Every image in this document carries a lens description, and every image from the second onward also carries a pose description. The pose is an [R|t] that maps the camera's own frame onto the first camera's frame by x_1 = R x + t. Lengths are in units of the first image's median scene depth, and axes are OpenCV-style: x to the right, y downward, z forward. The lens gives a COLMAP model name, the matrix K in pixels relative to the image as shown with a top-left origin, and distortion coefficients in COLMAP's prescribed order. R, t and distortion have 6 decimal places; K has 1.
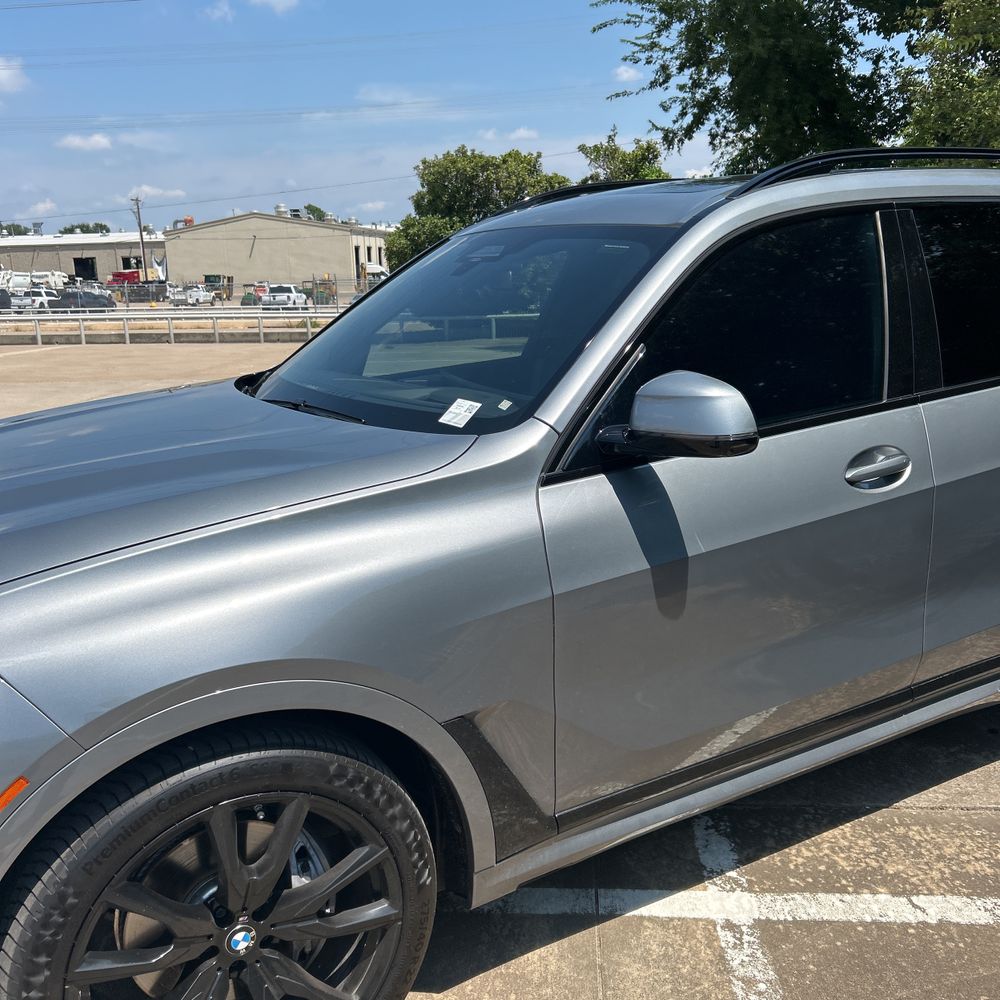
lens RADIAL K [[1017.1, 0, 491.4], [0, 1017.1, 501.8], [0, 0, 1]] dist [0.012482, 0.000000]
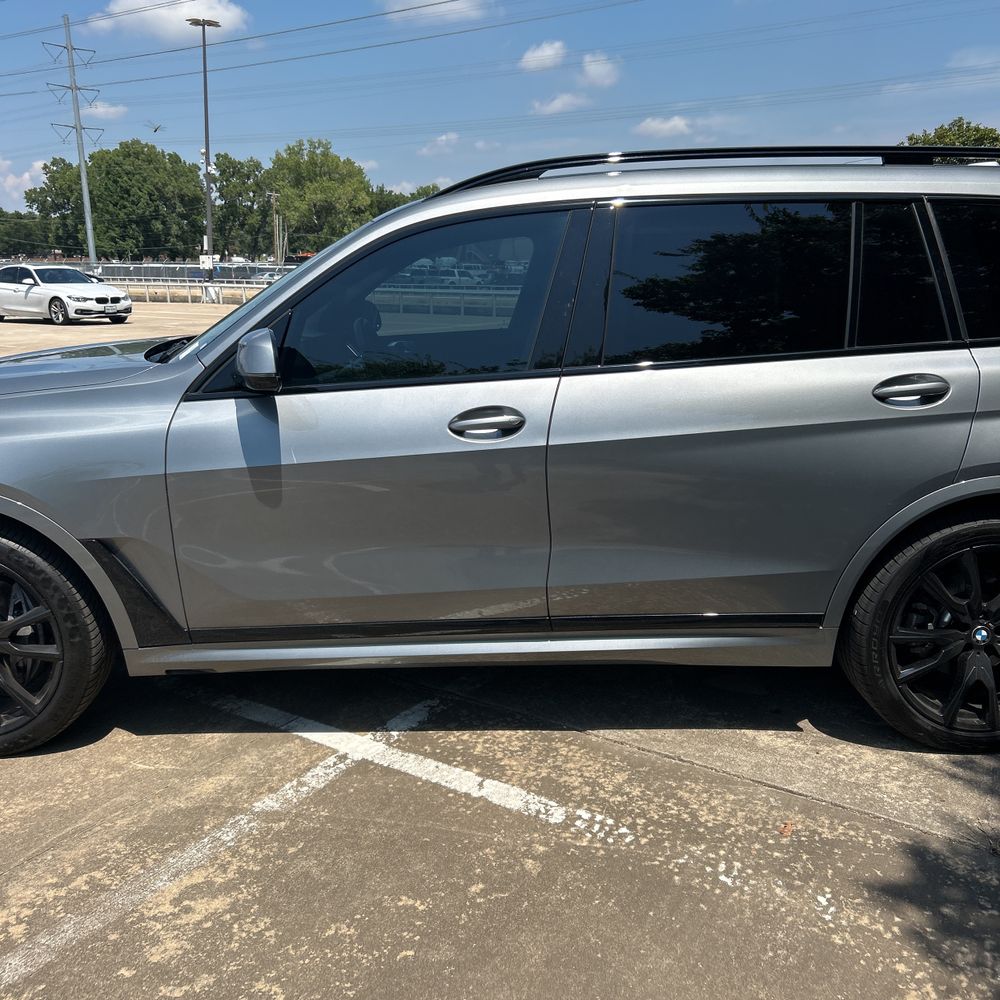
lens RADIAL K [[1017.1, 0, 489.5], [0, 1017.1, 489.8], [0, 0, 1]] dist [0.012482, 0.000000]
pose [[0.864332, 0.126610, -0.486723, 1.093375], [-0.122904, 0.991624, 0.039692, -0.001958], [0.487672, 0.025513, 0.872654, -0.070382]]
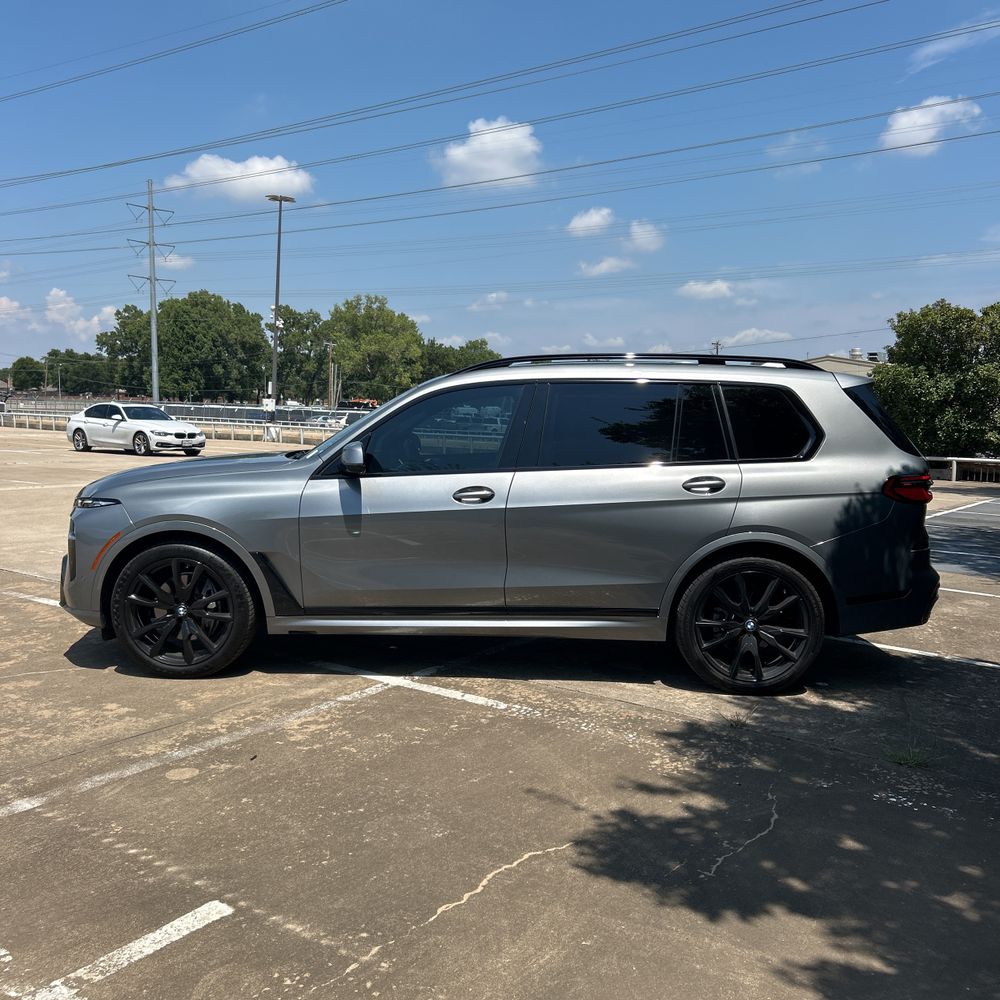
lens RADIAL K [[1017.1, 0, 506.7], [0, 1017.1, 497.6], [0, 0, 1]] dist [0.012482, 0.000000]
pose [[0.849186, 0.085636, -0.521104, 1.788367], [-0.155458, 0.983577, -0.091696, 0.185687], [0.504694, 0.158877, 0.848553, -0.966536]]
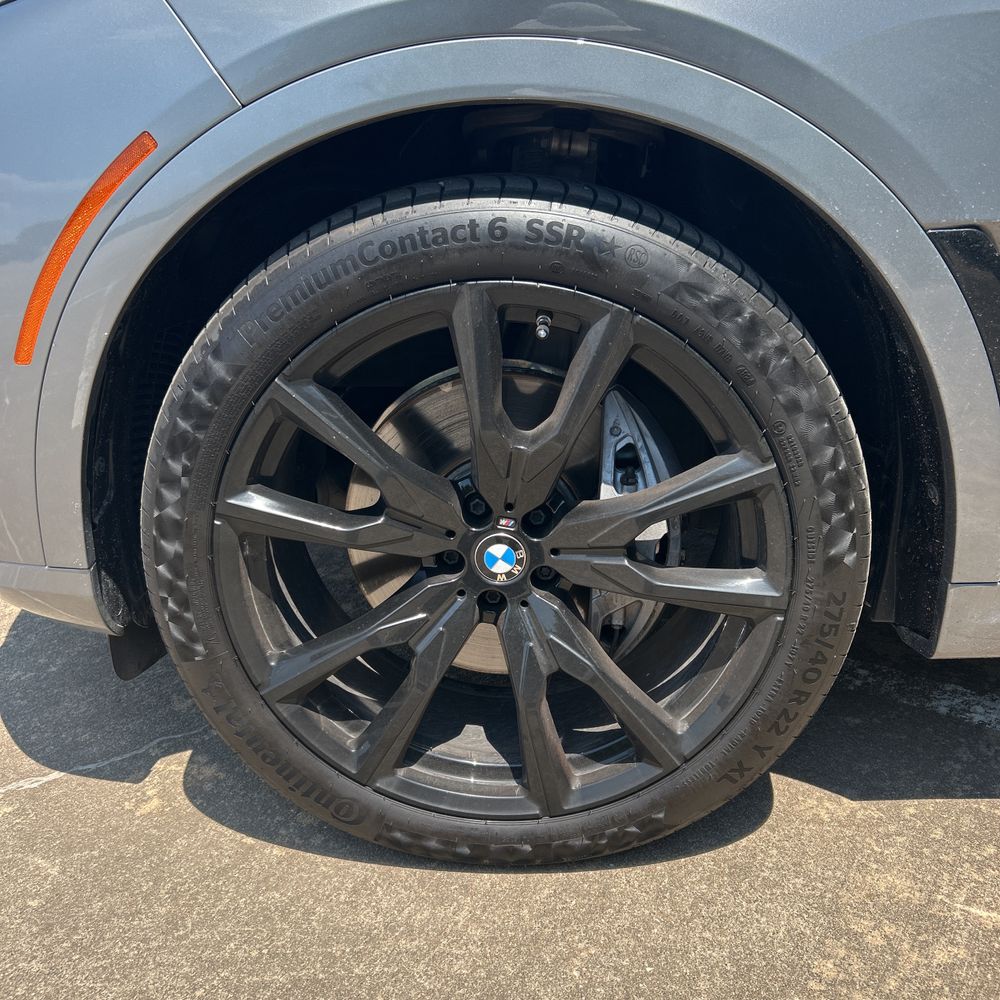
lens RADIAL K [[1017.1, 0, 463.5], [0, 1017.1, 520.0], [0, 0, 1]] dist [0.012482, 0.000000]
pose [[0.833196, 0.182155, -0.522115, 0.038603], [-0.121763, 0.981448, 0.148098, 0.265873], [0.539405, -0.059821, 0.839919, 0.400894]]
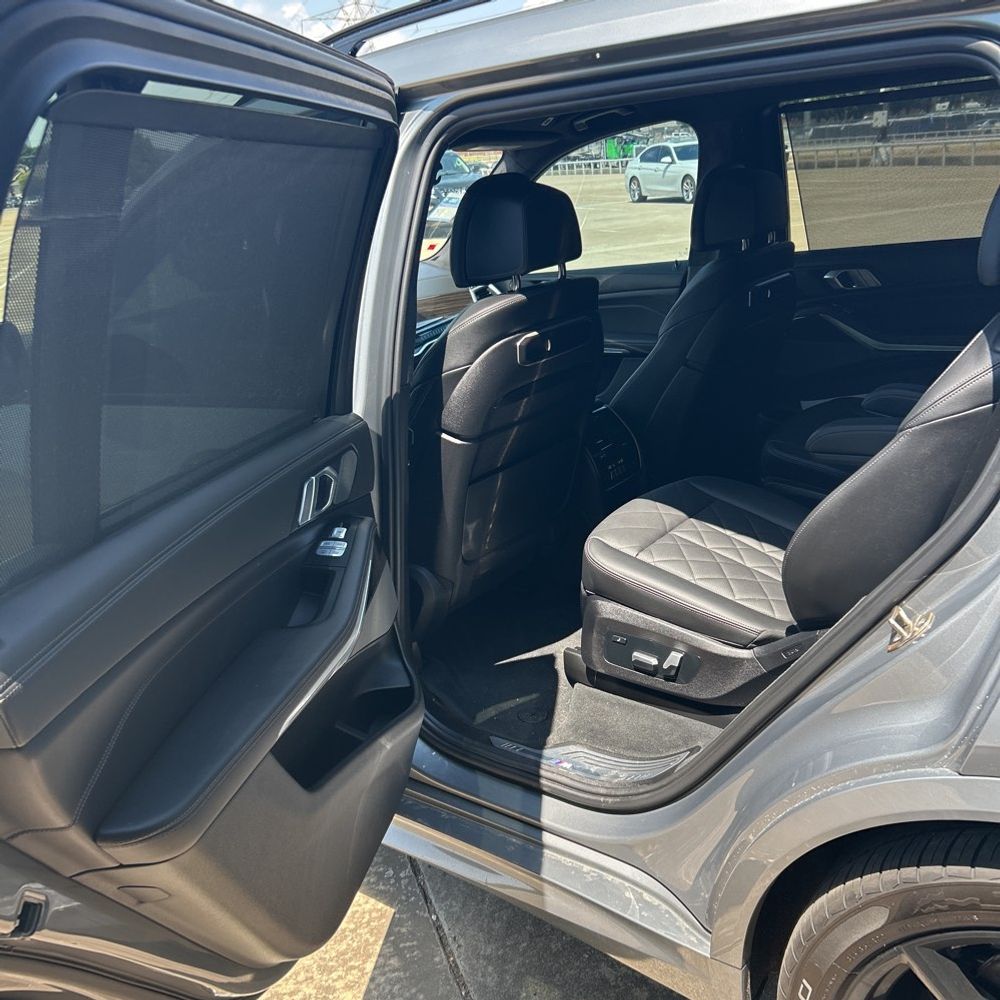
lens RADIAL K [[1017.1, 0, 493.5], [0, 1017.1, 511.2], [0, 0, 1]] dist [0.012482, 0.000000]
pose [[0.374468, 0.294391, -0.879265, 1.298746], [-0.121762, 0.955662, 0.268113, -0.272914], [0.919210, 0.006662, 0.393711, 0.983025]]
